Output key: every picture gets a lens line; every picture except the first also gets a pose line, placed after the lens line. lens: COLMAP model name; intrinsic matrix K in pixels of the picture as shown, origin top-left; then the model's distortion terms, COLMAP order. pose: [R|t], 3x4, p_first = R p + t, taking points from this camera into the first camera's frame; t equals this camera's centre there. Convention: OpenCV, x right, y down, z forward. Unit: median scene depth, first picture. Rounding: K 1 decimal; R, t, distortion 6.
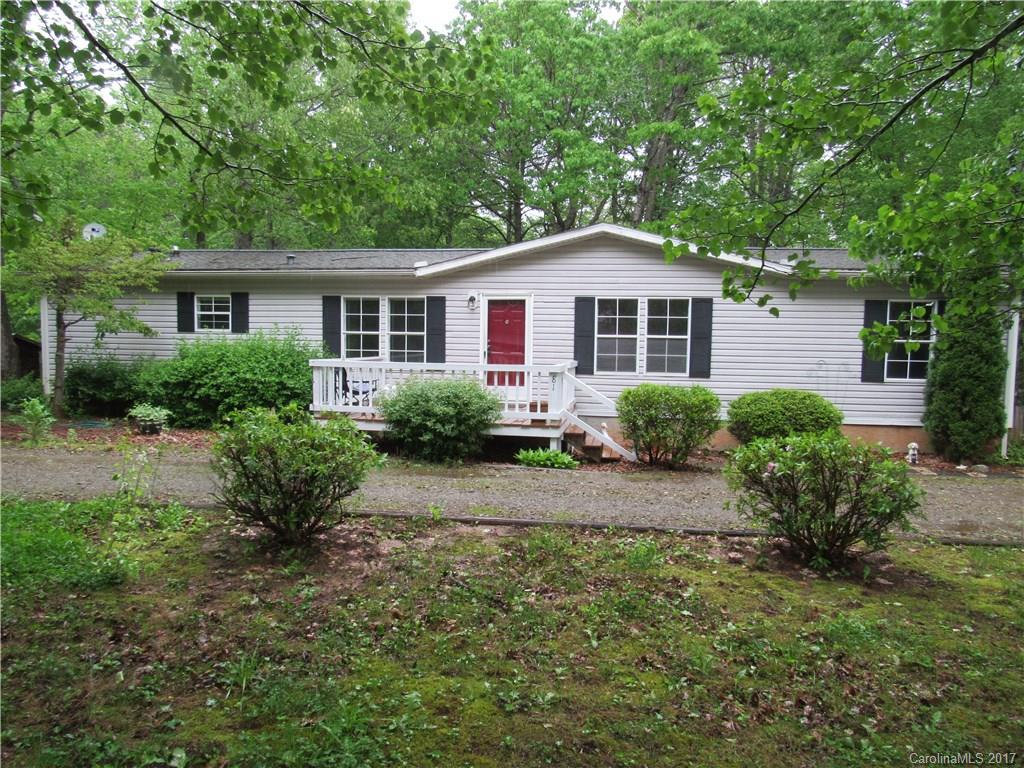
lens RADIAL K [[733.5, 0, 514.5], [0, 733.5, 389.5], [0, 0, 1]] dist [-0.015522, -0.000400]
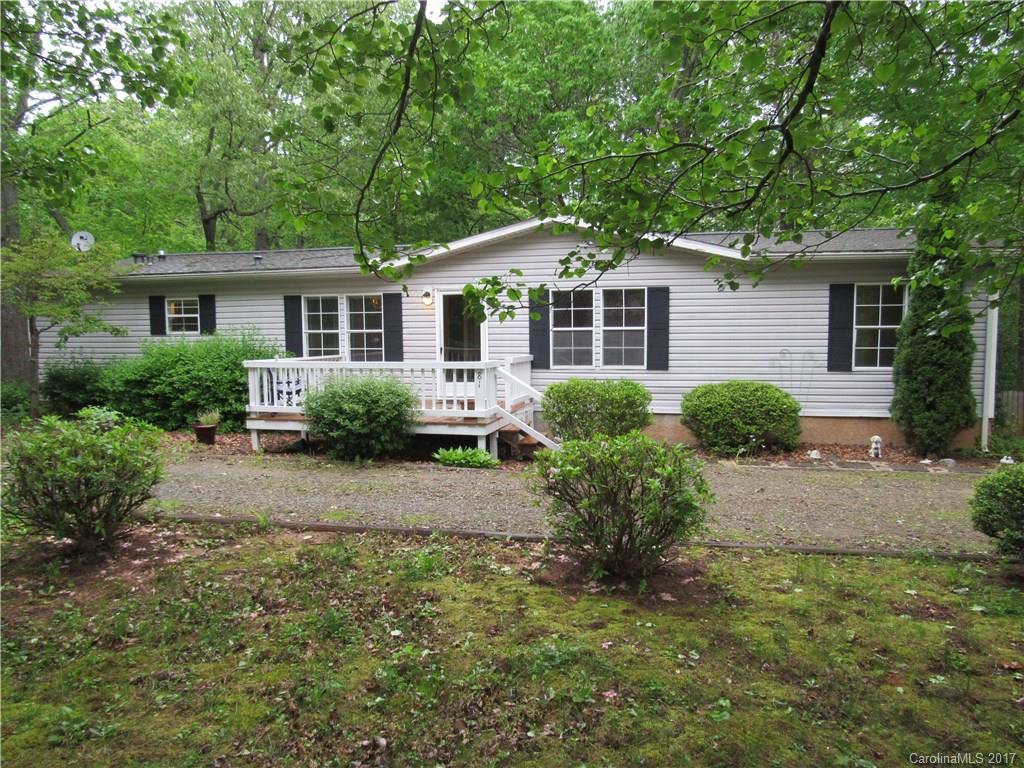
lens RADIAL K [[733.5, 0, 510.1], [0, 733.5, 377.5], [0, 0, 1]] dist [-0.015522, -0.000400]
pose [[0.996709, -0.019276, -0.078733, 0.141183], [0.018628, 0.999786, -0.008950, -0.001507], [0.078889, 0.007454, 0.996856, 0.029126]]
